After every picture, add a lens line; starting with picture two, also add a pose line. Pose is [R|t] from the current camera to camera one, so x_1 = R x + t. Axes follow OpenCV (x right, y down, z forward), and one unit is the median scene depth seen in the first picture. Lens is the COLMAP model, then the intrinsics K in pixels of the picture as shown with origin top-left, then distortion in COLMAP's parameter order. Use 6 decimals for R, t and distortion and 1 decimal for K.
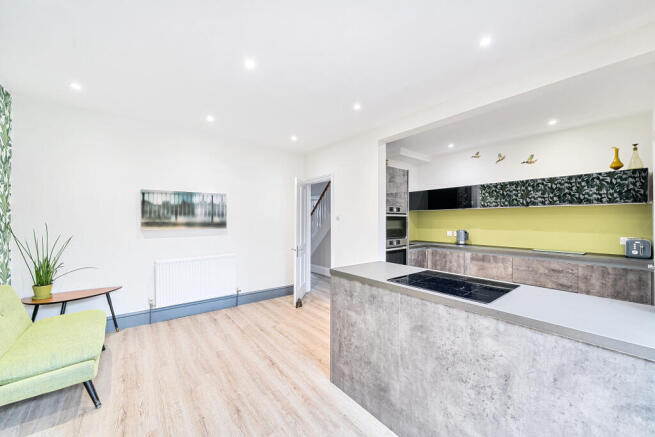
lens RADIAL K [[250.2, 0, 327.5], [0, 250.2, 220.1], [0, 0, 1]] dist [-0.001532, -0.000231]
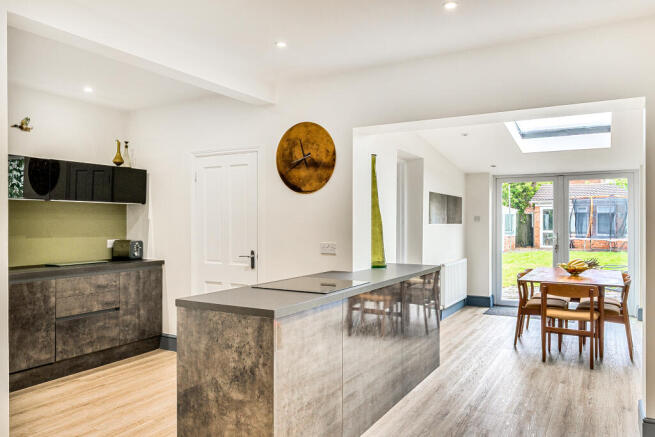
lens RADIAL K [[474.9, 0, 324.8], [0, 474.9, 219.2], [0, 0, 1]] dist [-0.000886, 0.001755]
pose [[-0.358206, -0.000064, 0.933643, -0.661897], [-0.003515, 0.999993, -0.001280, -0.005690], [-0.933636, -0.003740, -0.358203, 0.831186]]
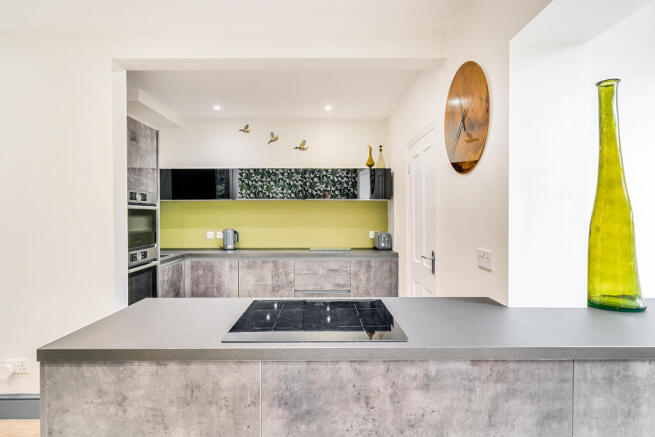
lens RADIAL K [[339.8, 0, 329.8], [0, 339.8, 220.7], [0, 0, 1]] dist [0.006971, 0.000982]
pose [[0.613699, -0.014099, 0.789414, -0.077590], [0.001443, 0.999859, 0.016736, -0.001727], [-0.789539, -0.009131, 0.613633, 0.226926]]
